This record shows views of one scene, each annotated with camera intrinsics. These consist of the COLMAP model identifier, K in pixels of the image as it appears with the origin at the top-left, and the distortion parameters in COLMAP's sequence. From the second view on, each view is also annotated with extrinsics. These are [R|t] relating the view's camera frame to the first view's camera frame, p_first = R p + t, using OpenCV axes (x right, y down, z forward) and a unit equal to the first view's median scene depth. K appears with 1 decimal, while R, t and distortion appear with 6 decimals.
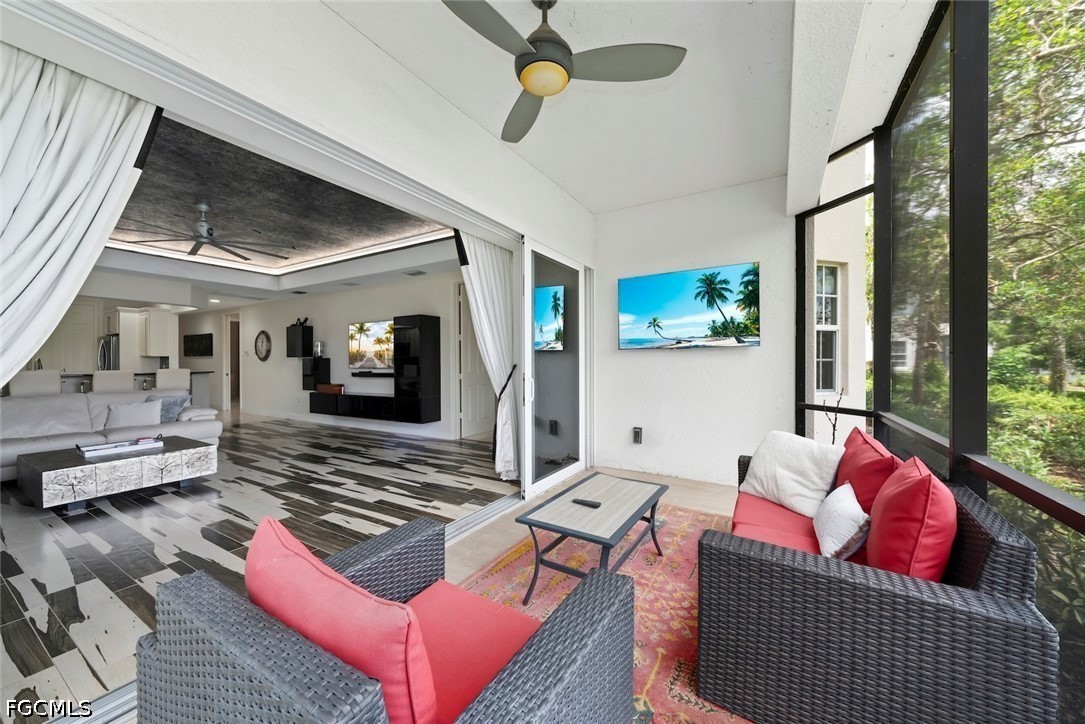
lens RADIAL K [[397.9, 0, 543.0], [0, 397.9, 363.9], [0, 0, 1]] dist [0.000262, -0.000051]
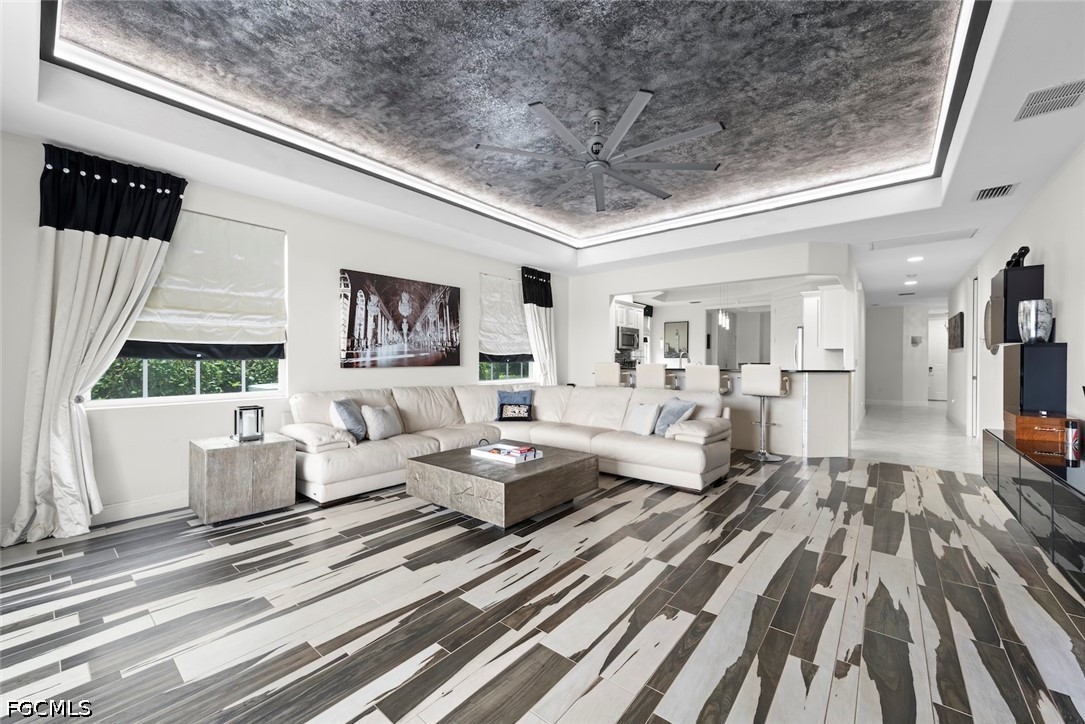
lens RADIAL K [[423.1, 0, 542.5], [0, 423.1, 362.0], [0, 0, 1]] dist [-0.000833, -0.000143]
pose [[-0.150818, 0.007091, -0.988536, -0.092254], [-0.007357, 0.999939, 0.008295, 0.003421], [0.988534, 0.008524, -0.150756, 0.623322]]
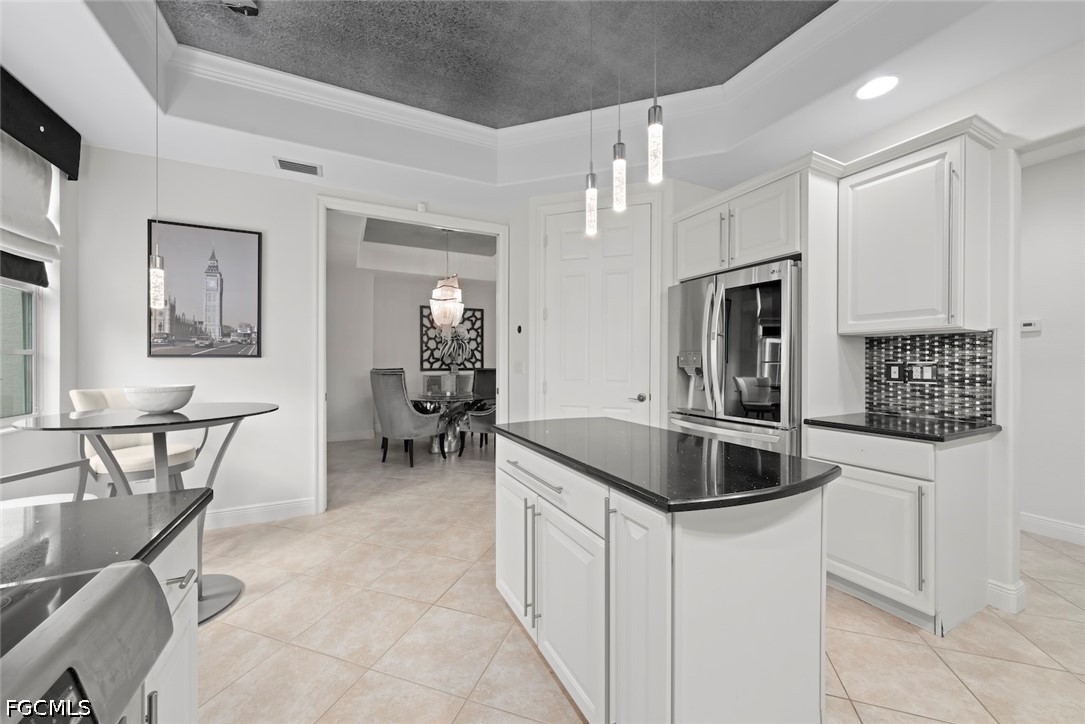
lens RADIAL K [[397.9, 0, 543.0], [0, 397.9, 363.9], [0, 0, 1]] dist [0.000262, -0.000051]
pose [[0.839993, 0.006711, -0.542556, -1.137650], [-0.005886, 0.999977, 0.003258, 0.001185], [0.542565, 0.000457, 0.840014, 0.714514]]
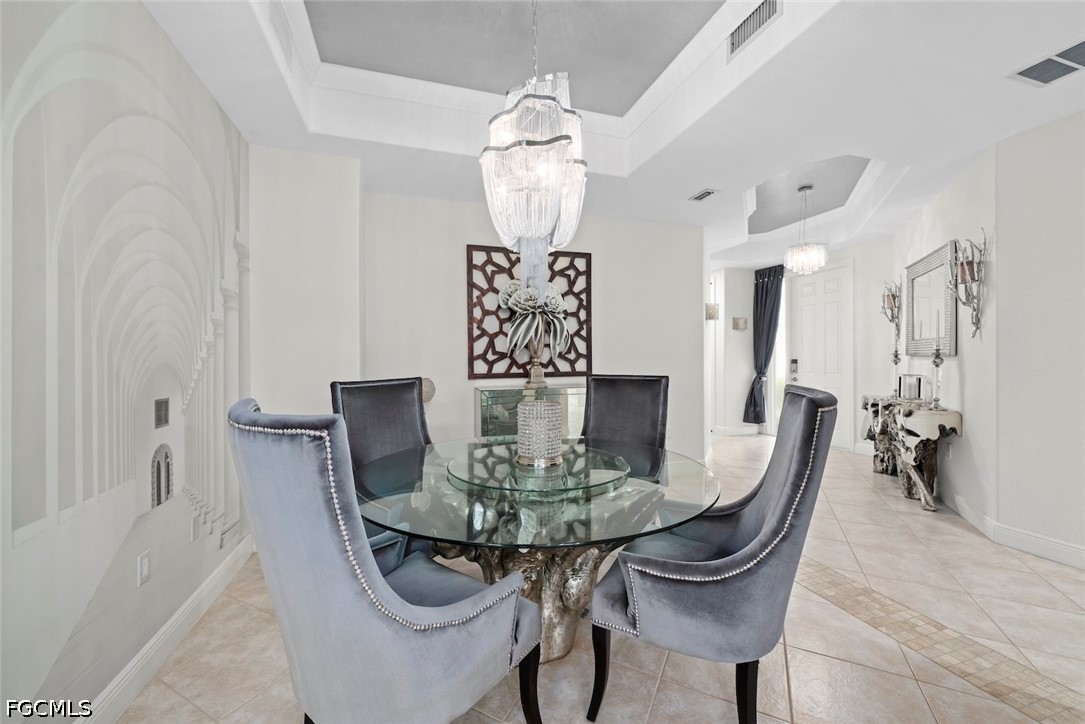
lens RADIAL K [[416.4, 0, 543.9], [0, 416.4, 358.1], [0, 0, 1]] dist [0.000168, -0.000004]
pose [[0.748888, -0.002085, -0.662694, -1.513718], [0.003377, 0.999994, 0.000669, -0.001519], [0.662689, -0.002739, 0.748890, 1.050725]]
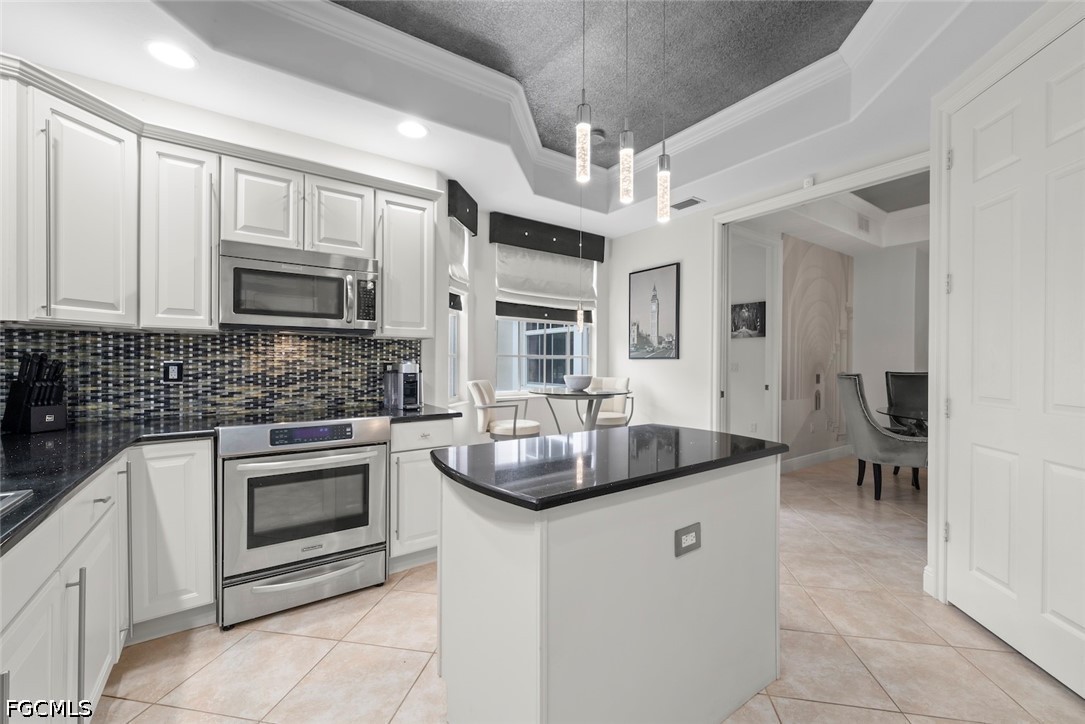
lens RADIAL K [[435.4, 0, 539.8], [0, 435.4, 361.8], [0, 0, 1]] dist [0.000460, 0.000024]
pose [[-0.414924, 0.004520, -0.909845, -1.003453], [-0.007173, 0.999940, 0.008238, -0.001829], [0.909828, 0.009944, -0.414867, 0.966527]]
